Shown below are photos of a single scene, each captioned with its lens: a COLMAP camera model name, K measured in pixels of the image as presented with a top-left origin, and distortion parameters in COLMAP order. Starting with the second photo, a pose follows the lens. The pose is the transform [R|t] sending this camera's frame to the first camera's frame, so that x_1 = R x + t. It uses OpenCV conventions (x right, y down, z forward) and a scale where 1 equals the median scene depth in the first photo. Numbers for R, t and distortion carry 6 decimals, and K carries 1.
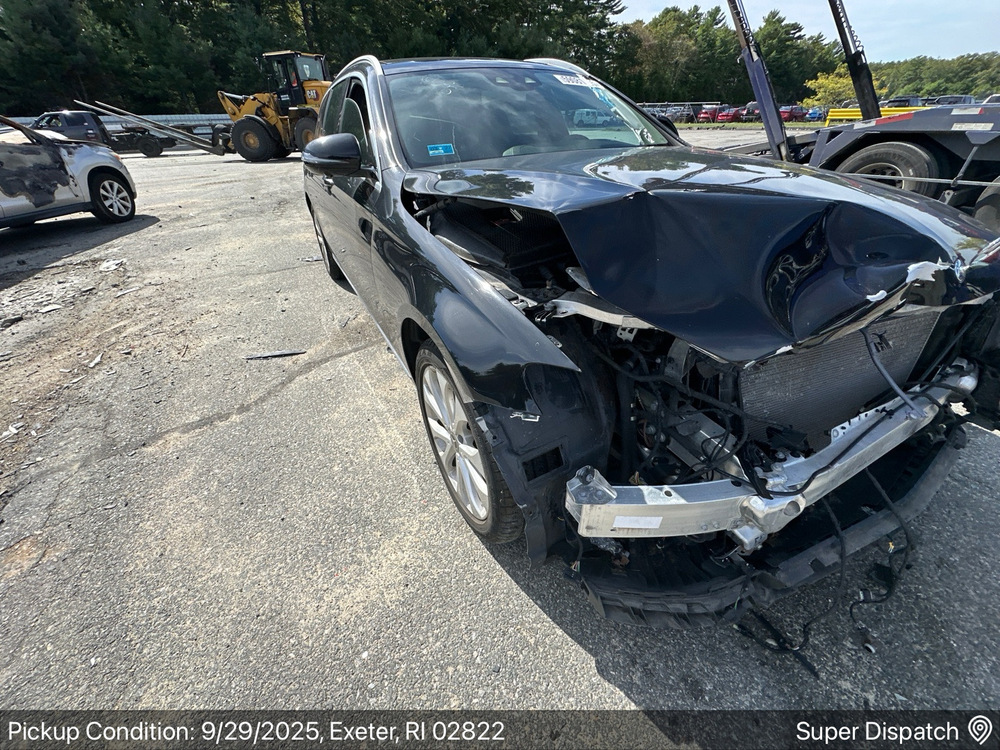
lens RADIAL K [[397.1, 0, 500.0], [0, 397.1, 375.0], [0, 0, 1]] dist [-0.002809, 0.000303]
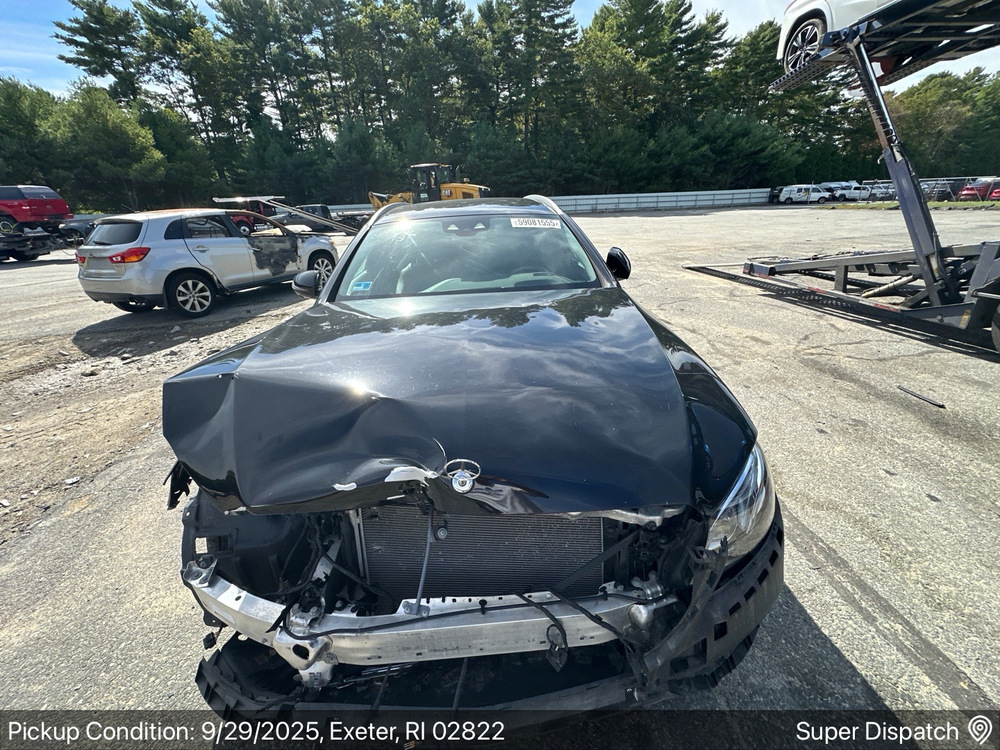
lens RADIAL K [[397.1, 0, 500.0], [0, 397.1, 375.0], [0, 0, 1]] dist [-0.002809, 0.000303]
pose [[0.906116, 0.155120, -0.393563, 0.252334], [-0.214120, 0.970544, -0.110444, -0.069457], [0.364838, 0.184345, 0.912639, 0.003334]]
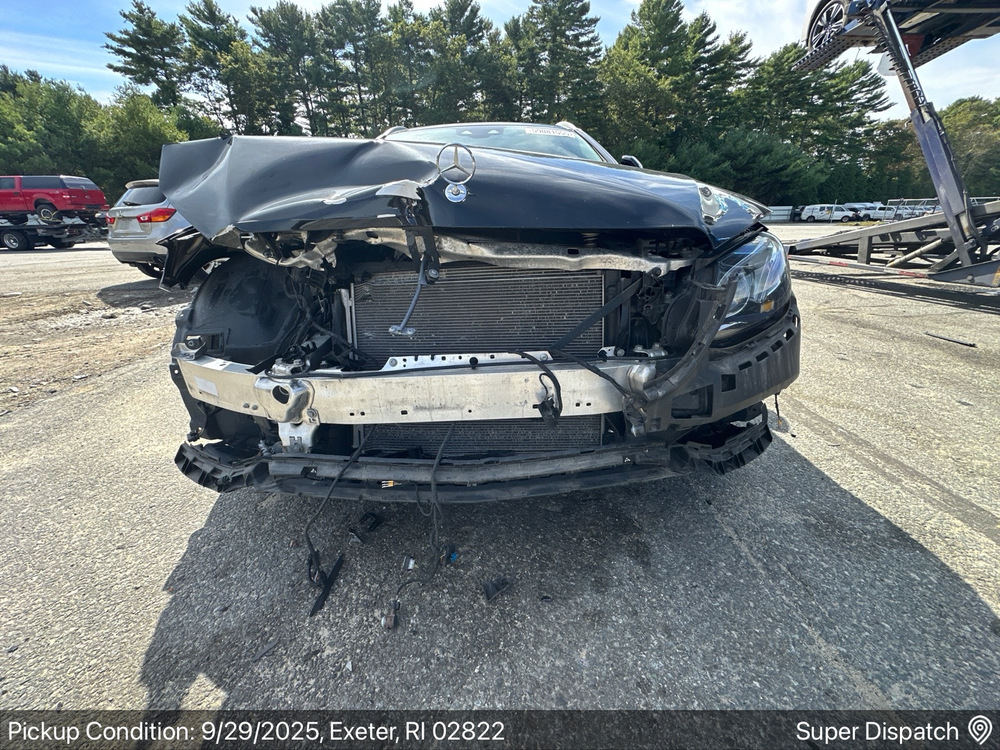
lens RADIAL K [[397.1, 0, 500.0], [0, 397.1, 375.0], [0, 0, 1]] dist [-0.002809, 0.000303]
pose [[0.886474, 0.177433, -0.427412, 0.275501], [-0.256614, 0.957049, -0.134928, 0.044160], [0.385114, 0.229291, 0.893931, 0.039166]]
